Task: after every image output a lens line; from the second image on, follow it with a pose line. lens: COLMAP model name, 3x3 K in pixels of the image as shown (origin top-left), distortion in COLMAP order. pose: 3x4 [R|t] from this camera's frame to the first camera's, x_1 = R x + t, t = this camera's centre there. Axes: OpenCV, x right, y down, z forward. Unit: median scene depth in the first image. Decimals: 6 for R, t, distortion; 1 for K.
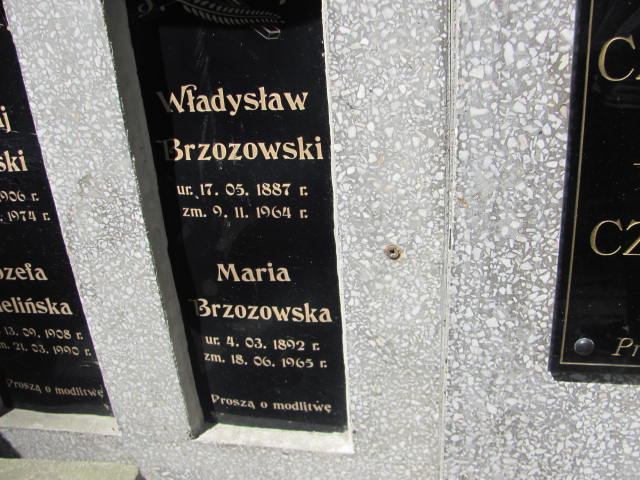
lens RADIAL K [[670.9, 0, 320.0], [0, 670.9, 240.0], [0, 0, 1]] dist [-0.212065, 0.275281]
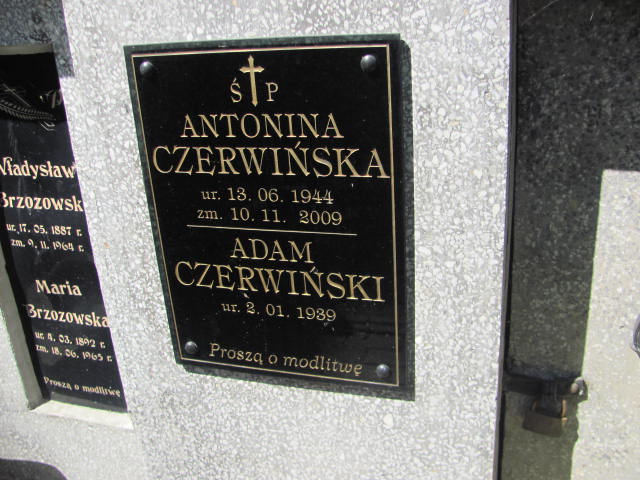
lens RADIAL K [[670.9, 0, 320.0], [0, 670.9, 240.0], [0, 0, 1]] dist [-0.212065, 0.275281]
pose [[0.993668, 0.055021, -0.097958, 0.621251], [-0.060715, 0.996576, -0.056122, -0.009007], [0.094535, 0.061714, 0.993607, -0.354126]]
